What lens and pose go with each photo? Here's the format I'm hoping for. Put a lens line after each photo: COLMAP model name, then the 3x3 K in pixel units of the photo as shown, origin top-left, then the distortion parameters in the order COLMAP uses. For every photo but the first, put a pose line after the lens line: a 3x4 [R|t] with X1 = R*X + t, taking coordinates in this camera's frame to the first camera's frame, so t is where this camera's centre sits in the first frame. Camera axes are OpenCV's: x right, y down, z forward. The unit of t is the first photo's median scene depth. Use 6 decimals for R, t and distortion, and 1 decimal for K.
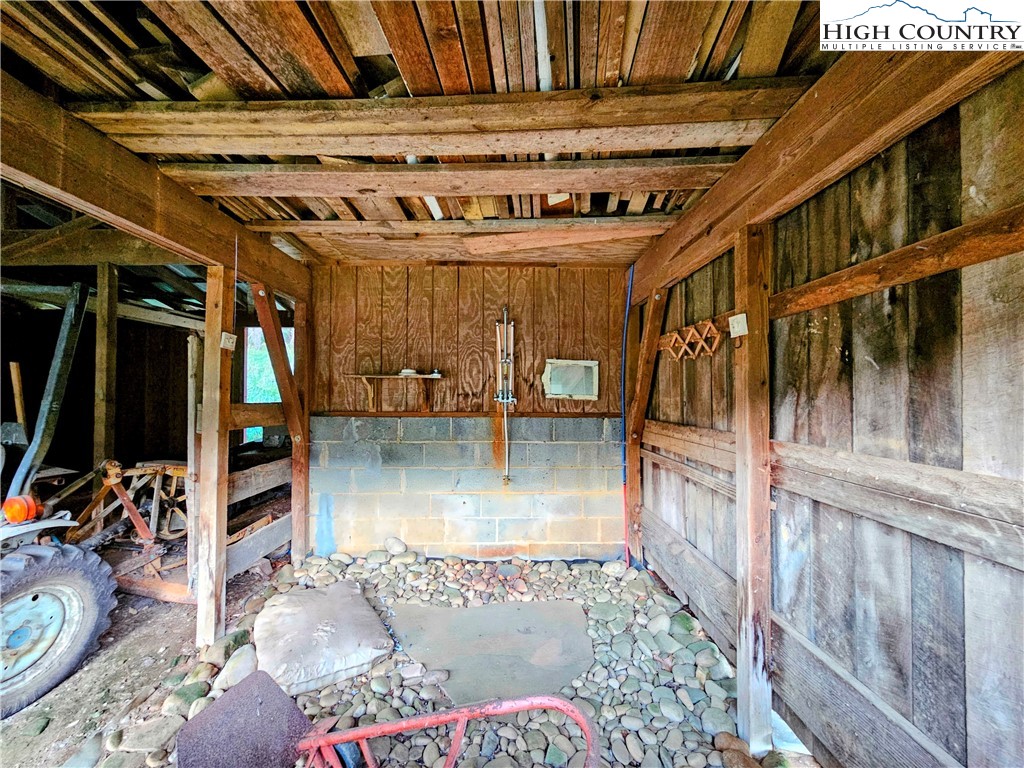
lens RADIAL K [[422.2, 0, 513.5], [0, 422.2, 385.4], [0, 0, 1]] dist [-0.002529, 0.000807]
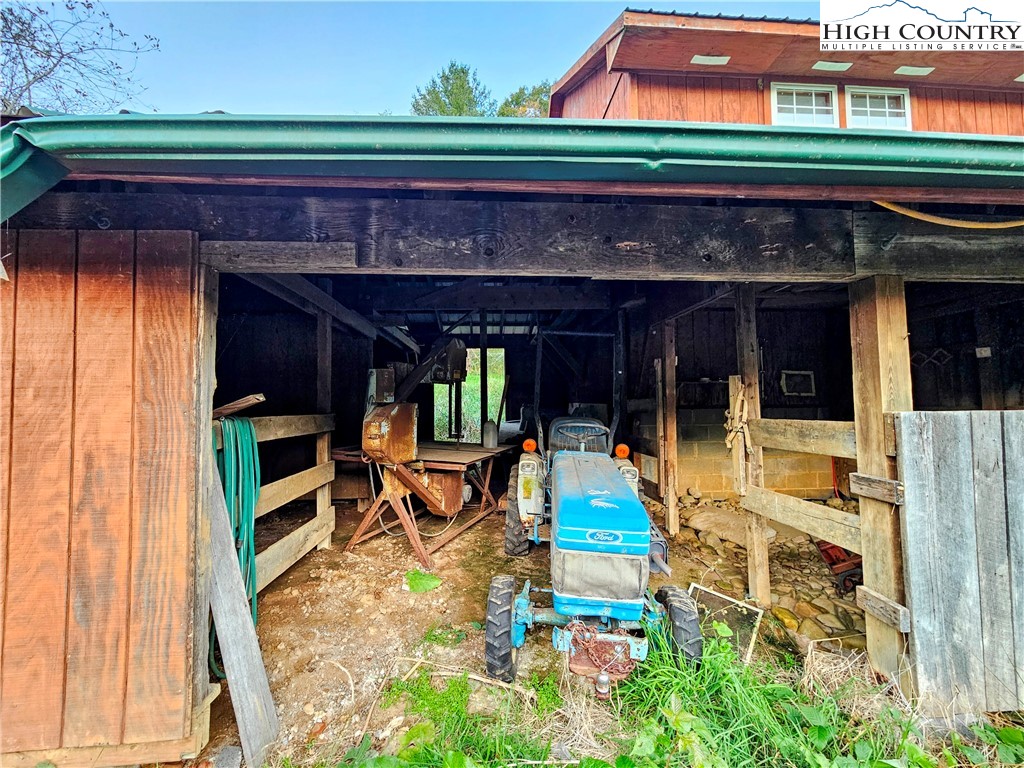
lens RADIAL K [[422.2, 0, 511.7], [0, 422.2, 387.1], [0, 0, 1]] dist [-0.002529, 0.000807]
pose [[0.998422, -0.011385, 0.054986, -1.003321], [0.012983, 0.999501, -0.028787, 0.030601], [-0.054631, 0.029456, 0.998072, -0.499152]]
